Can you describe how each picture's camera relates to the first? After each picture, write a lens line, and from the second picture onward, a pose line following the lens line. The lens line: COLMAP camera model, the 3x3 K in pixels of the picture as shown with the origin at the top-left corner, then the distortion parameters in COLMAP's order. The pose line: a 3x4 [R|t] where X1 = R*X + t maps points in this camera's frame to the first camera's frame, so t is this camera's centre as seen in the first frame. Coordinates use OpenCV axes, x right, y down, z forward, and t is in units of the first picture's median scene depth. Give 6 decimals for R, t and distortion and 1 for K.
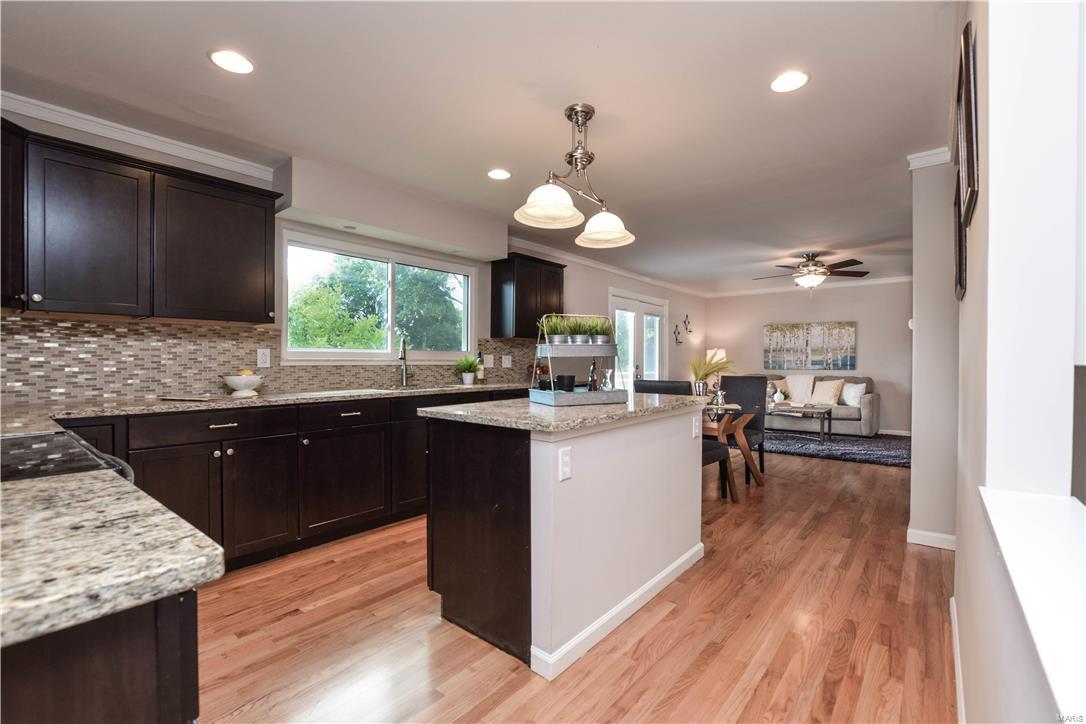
lens RADIAL K [[486.8, 0, 549.4], [0, 486.8, 362.3], [0, 0, 1]] dist [-0.014005, 0.000070]
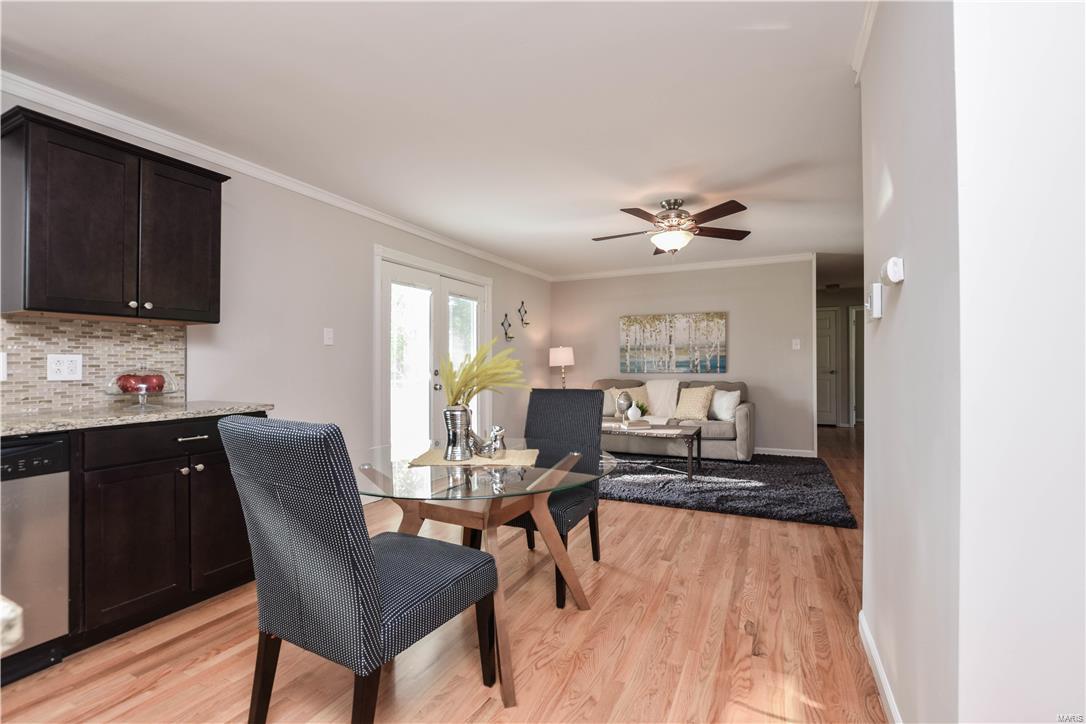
lens RADIAL K [[481.5, 0, 546.6], [0, 481.5, 360.3], [0, 0, 1]] dist [-0.025054, 0.000628]
pose [[0.973474, -0.005424, 0.228735, 0.183892], [0.007570, 0.999935, -0.008505, -0.000683], [-0.228674, 0.010011, 0.973452, 0.335849]]
